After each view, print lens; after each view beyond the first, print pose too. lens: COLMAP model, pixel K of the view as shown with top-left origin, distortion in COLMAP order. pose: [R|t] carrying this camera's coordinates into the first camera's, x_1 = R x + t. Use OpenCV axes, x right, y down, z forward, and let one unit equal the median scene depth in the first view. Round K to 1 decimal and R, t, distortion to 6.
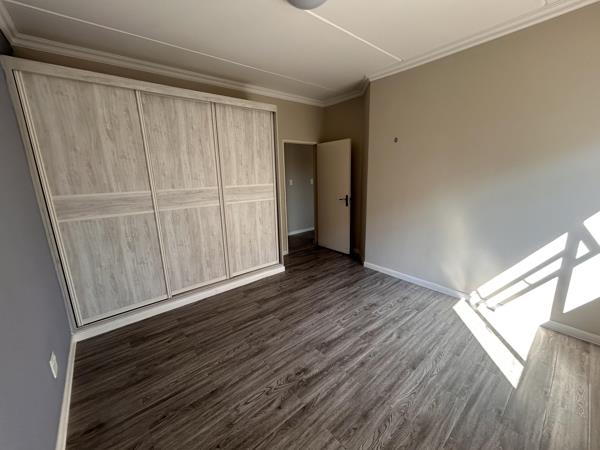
lens RADIAL K [[242.3, 0, 298.4], [0, 242.3, 226.9], [0, 0, 1]] dist [0.001412, 0.000000]
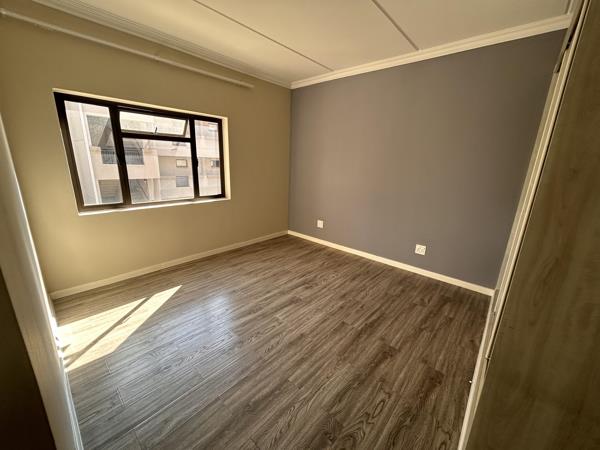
lens RADIAL K [[242.3, 0, 299.1], [0, 242.3, 230.9], [0, 0, 1]] dist [0.001412, 0.000000]
pose [[-0.989662, 0.029499, -0.140351, 0.235176], [-0.042951, 0.872737, 0.486297, -0.390362], [0.136835, 0.487298, -0.862448, 1.790157]]
